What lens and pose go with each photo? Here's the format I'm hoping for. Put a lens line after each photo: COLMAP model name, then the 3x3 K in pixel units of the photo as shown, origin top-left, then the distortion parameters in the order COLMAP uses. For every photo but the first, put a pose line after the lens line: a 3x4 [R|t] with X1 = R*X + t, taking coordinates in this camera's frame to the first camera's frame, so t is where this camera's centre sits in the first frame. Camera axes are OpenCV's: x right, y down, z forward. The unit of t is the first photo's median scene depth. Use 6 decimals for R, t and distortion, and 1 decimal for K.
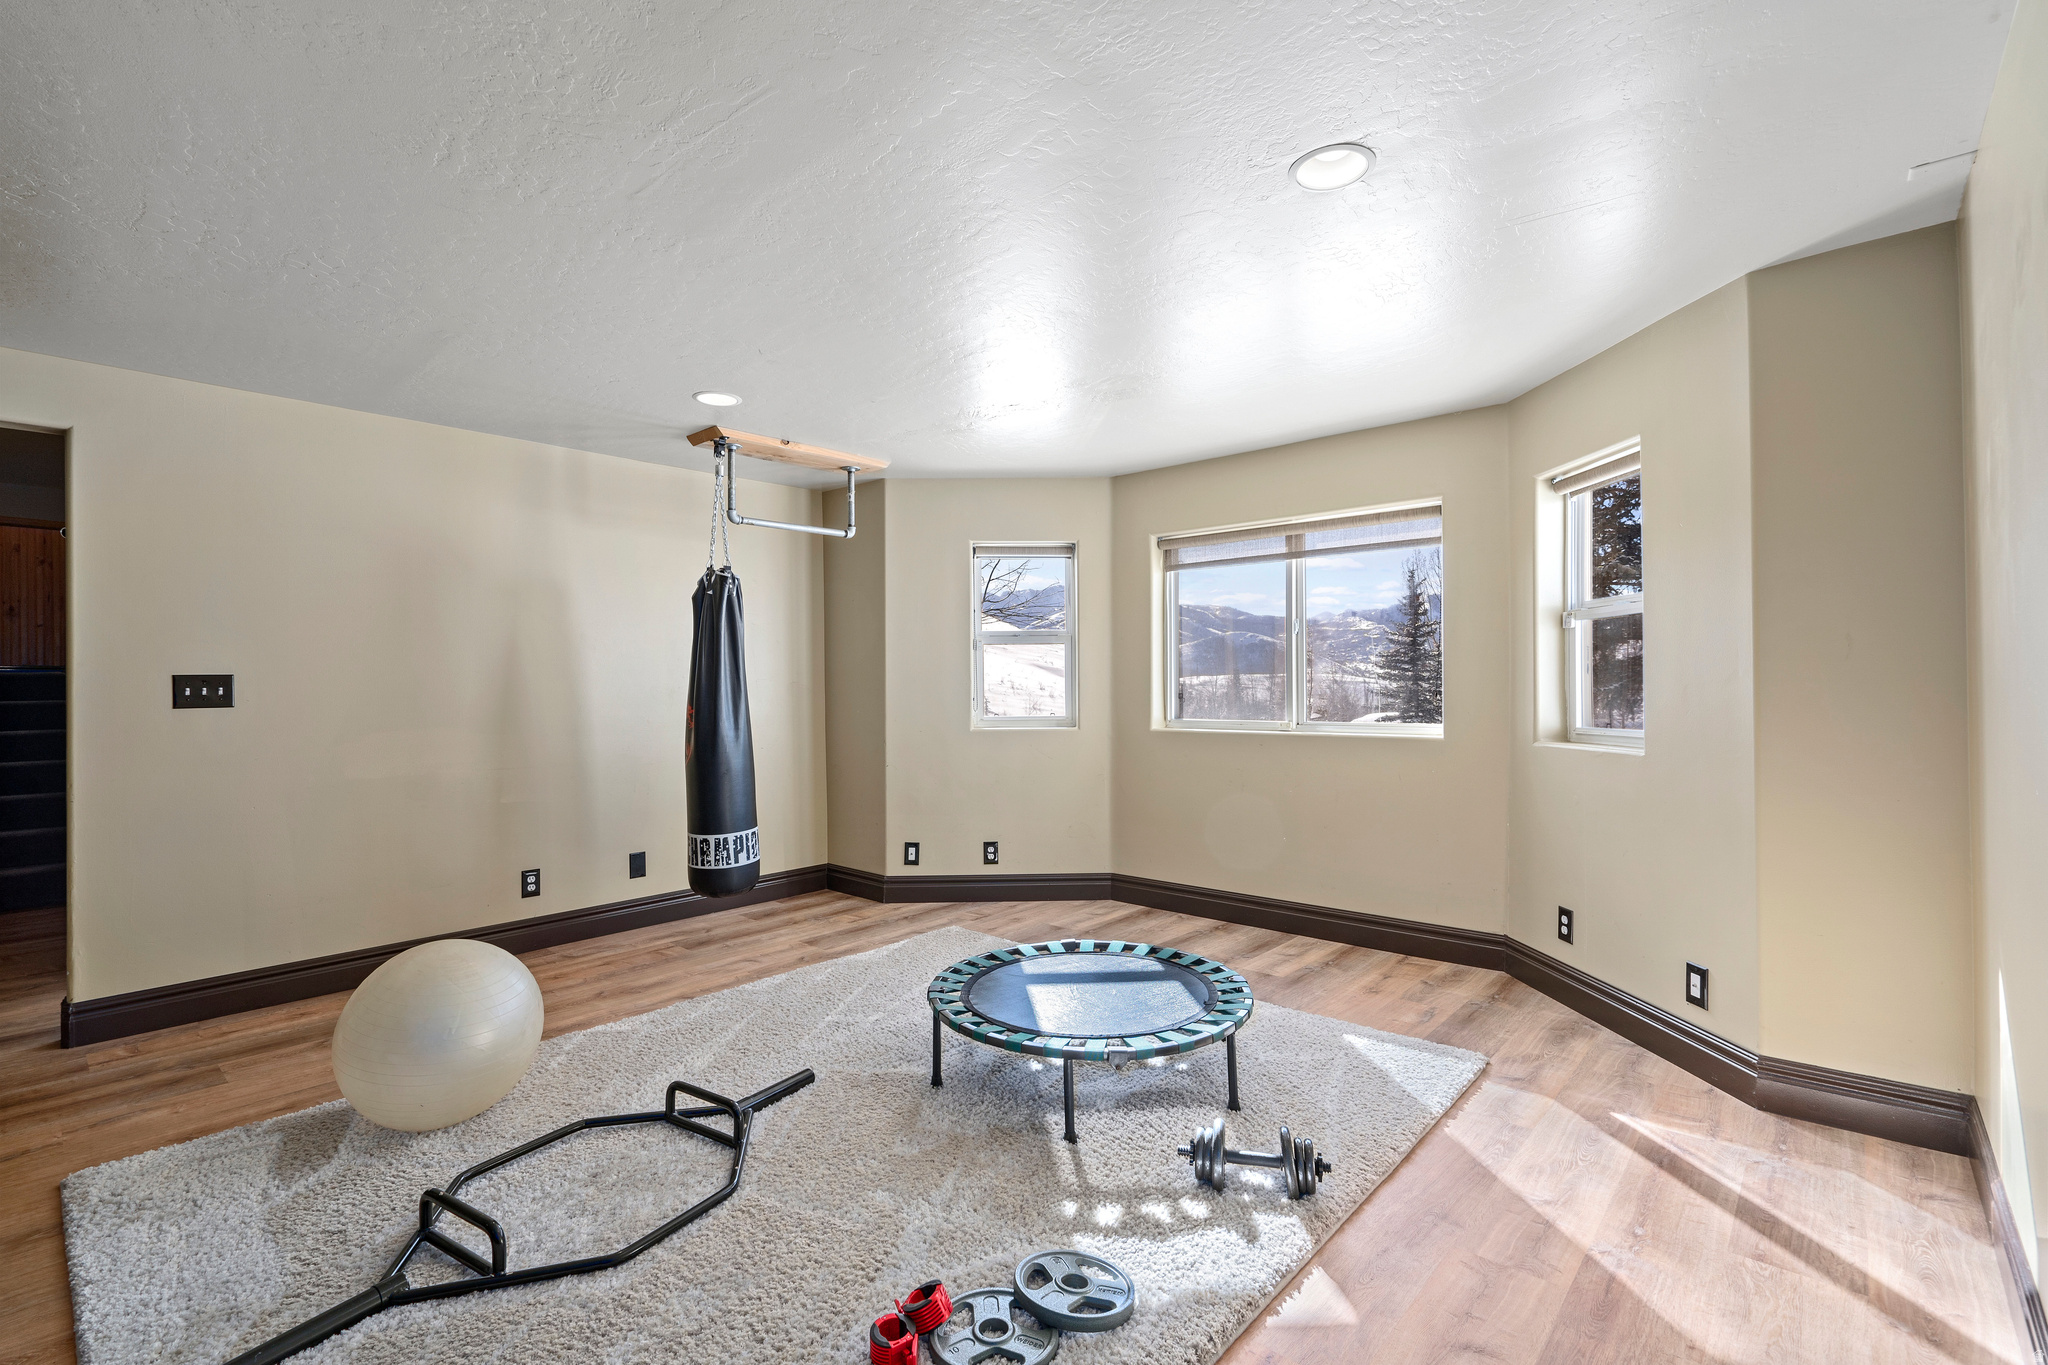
lens RADIAL K [[933.2, 0, 1016.1], [0, 933.2, 681.0], [0, 0, 1]] dist [-0.003868, 0.001624]
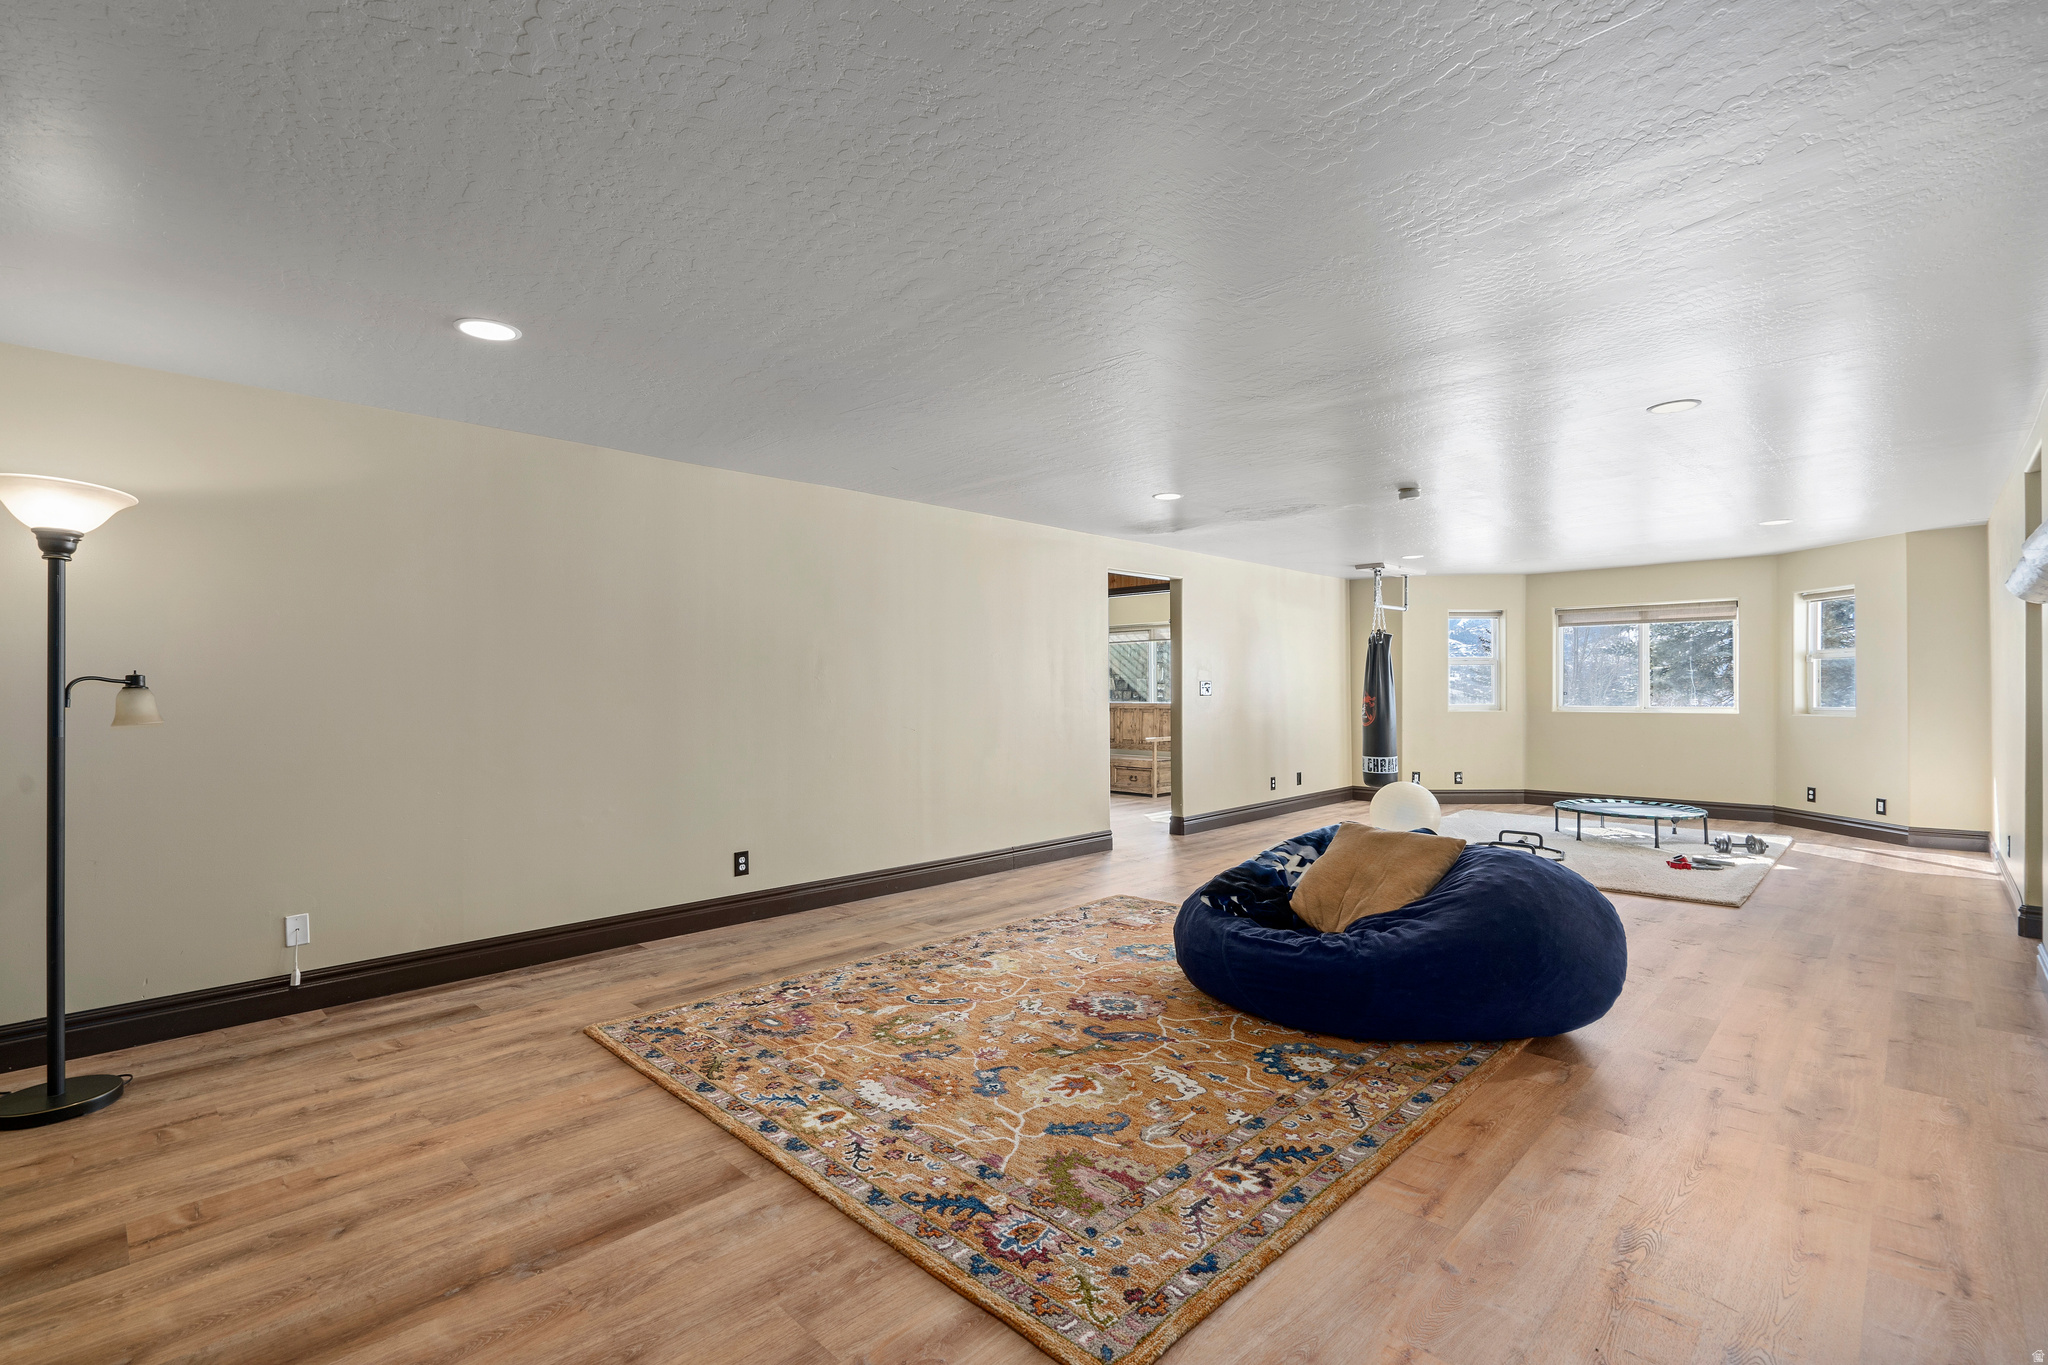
lens RADIAL K [[933.2, 0, 1033.5], [0, 933.2, 687.0], [0, 0, 1]] dist [-0.003868, 0.001624]
pose [[0.999122, 0.002276, -0.041843, -0.156544], [-0.002320, 0.999997, -0.001008, 0.001134], [0.041841, 0.001104, 0.999124, -0.173634]]
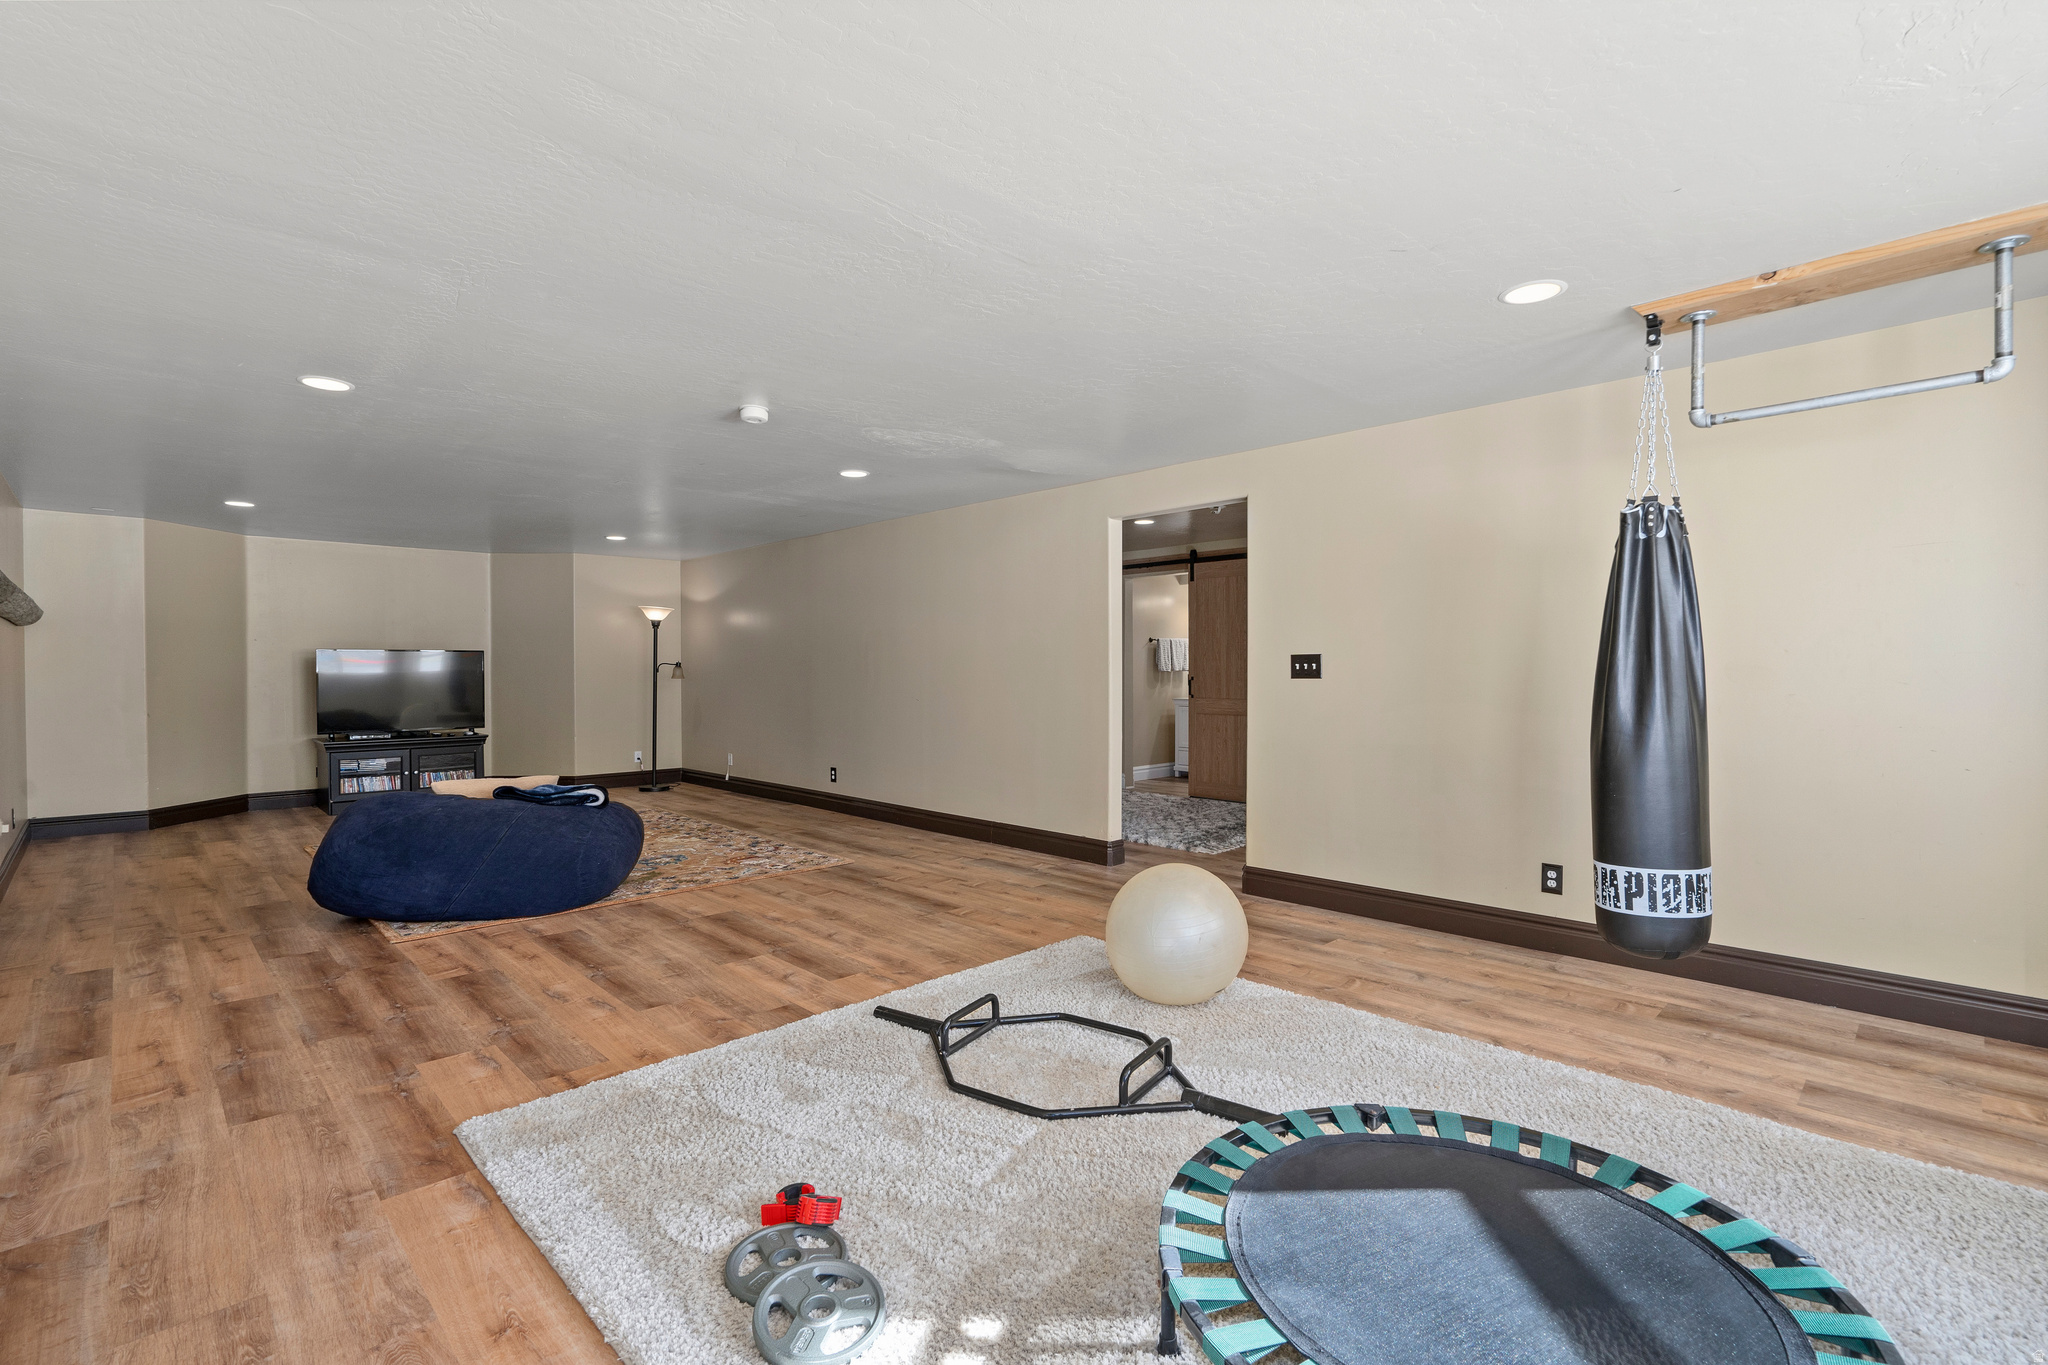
lens RADIAL K [[933.2, 0, 1027.9], [0, 933.2, 676.3], [0, 0, 1]] dist [-0.003868, 0.001624]
pose [[-0.064758, 0.018868, -0.997723, 0.568765], [0.008092, 0.999798, 0.018382, -0.002946], [0.997868, -0.006883, -0.064897, 0.742948]]
